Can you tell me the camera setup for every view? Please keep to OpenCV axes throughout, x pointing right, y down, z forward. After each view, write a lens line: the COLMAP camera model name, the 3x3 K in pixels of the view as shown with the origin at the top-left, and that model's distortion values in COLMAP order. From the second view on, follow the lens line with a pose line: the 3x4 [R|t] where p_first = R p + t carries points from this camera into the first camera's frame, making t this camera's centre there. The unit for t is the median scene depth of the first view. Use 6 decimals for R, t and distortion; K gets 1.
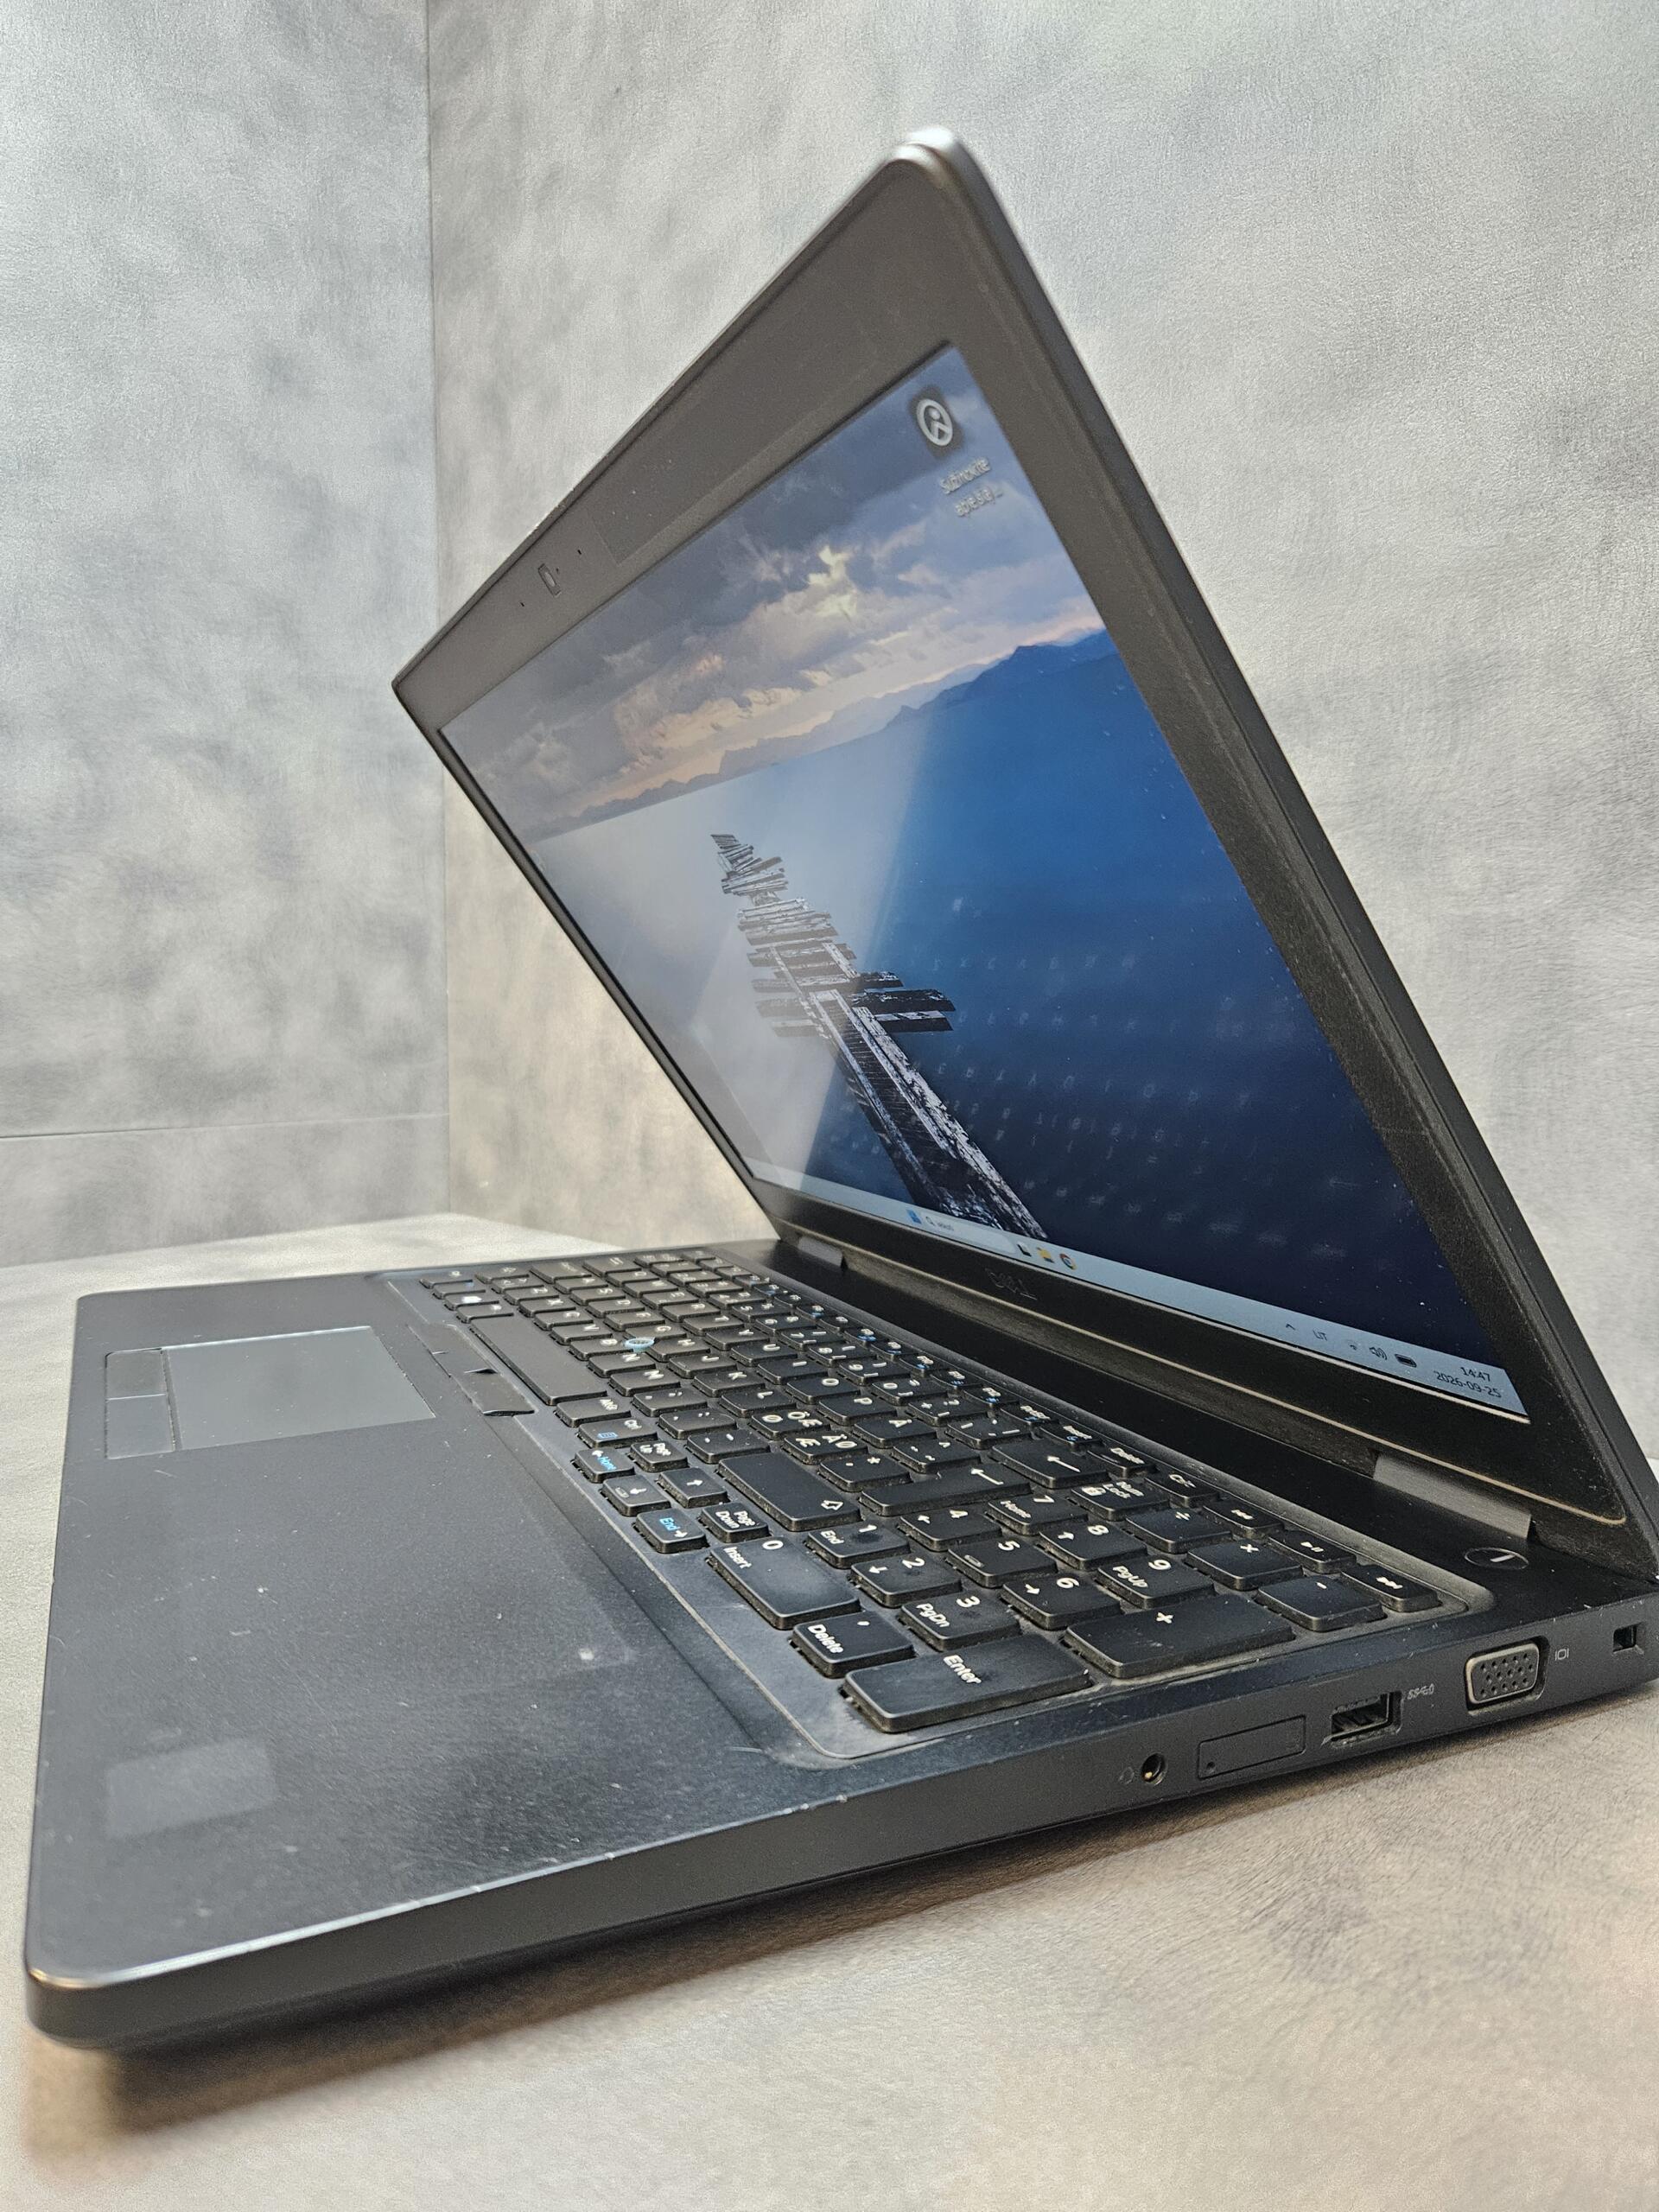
lens RADIAL K [[1502.9, 0, 832.4], [0, 1502.9, 1099.5], [0, 0, 1]] dist [0.054758, -0.064222]
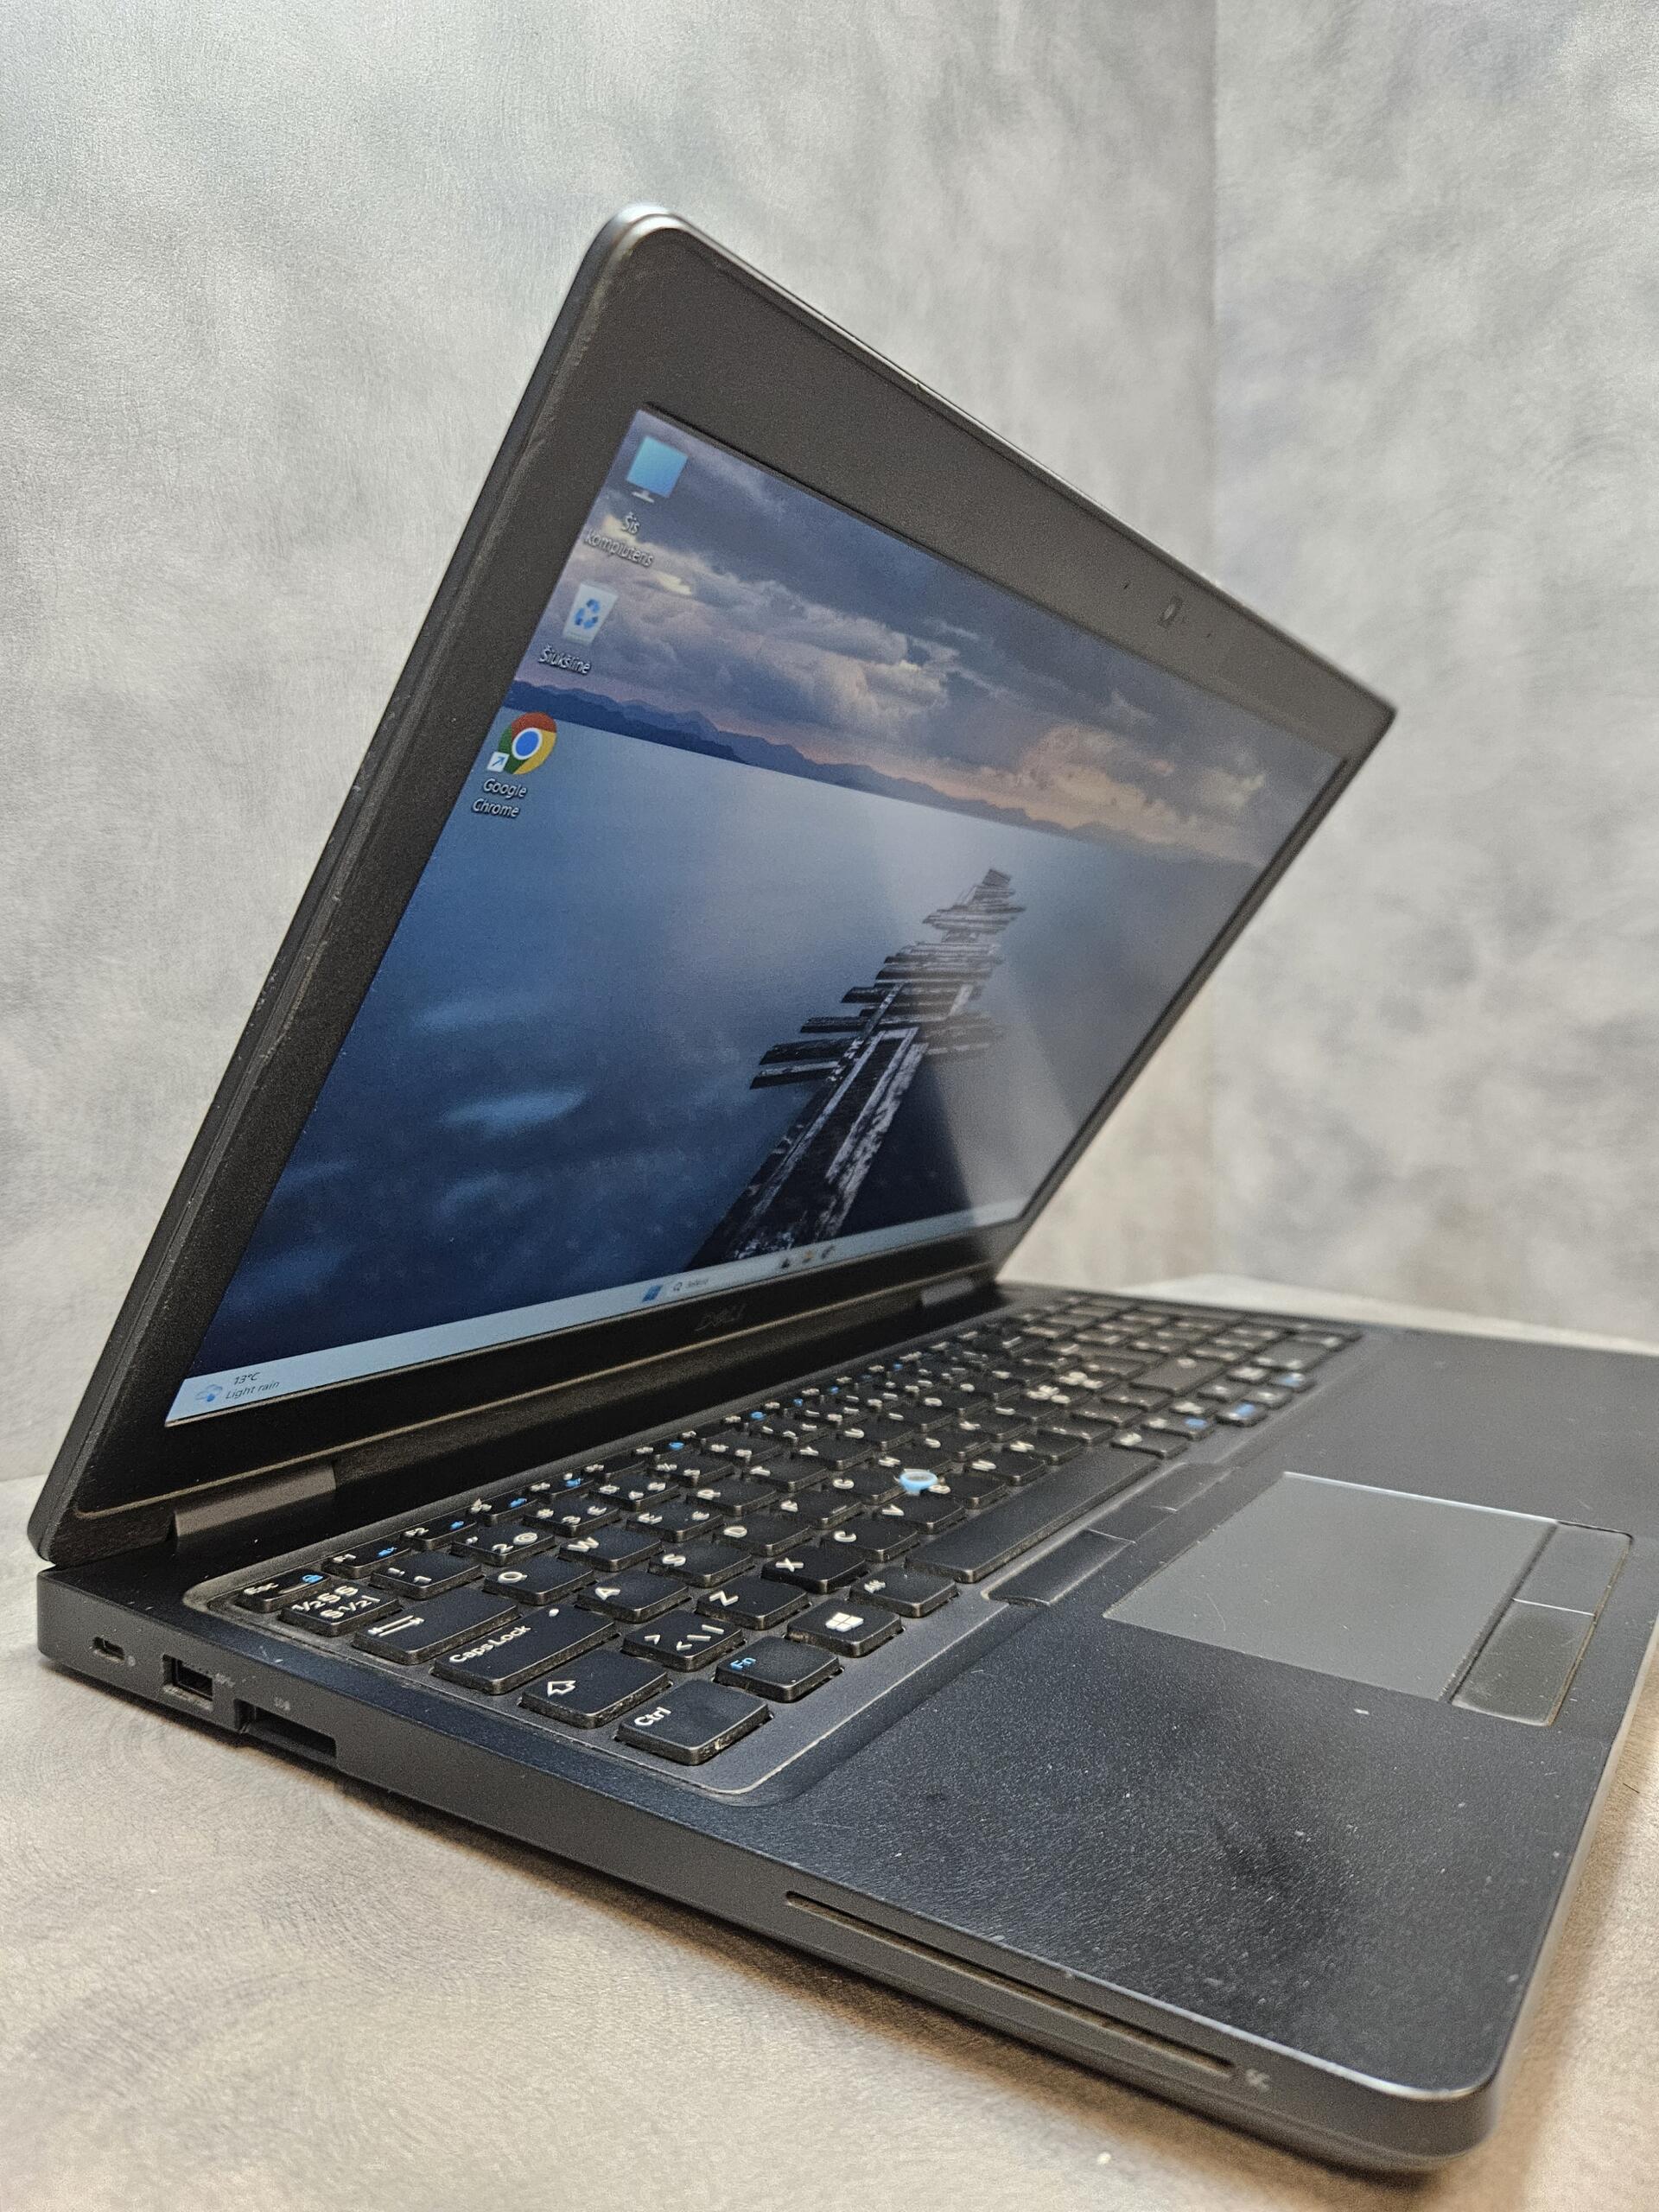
lens RADIAL K [[1502.9, 0, 832.4], [0, 1502.9, 1099.5], [0, 0, 1]] dist [0.054758, -0.064222]
pose [[-0.503170, -0.057323, 0.862284, -0.924064], [0.058771, 0.993218, 0.100322, -0.139572], [-0.862187, 0.101156, -0.496389, 1.680401]]
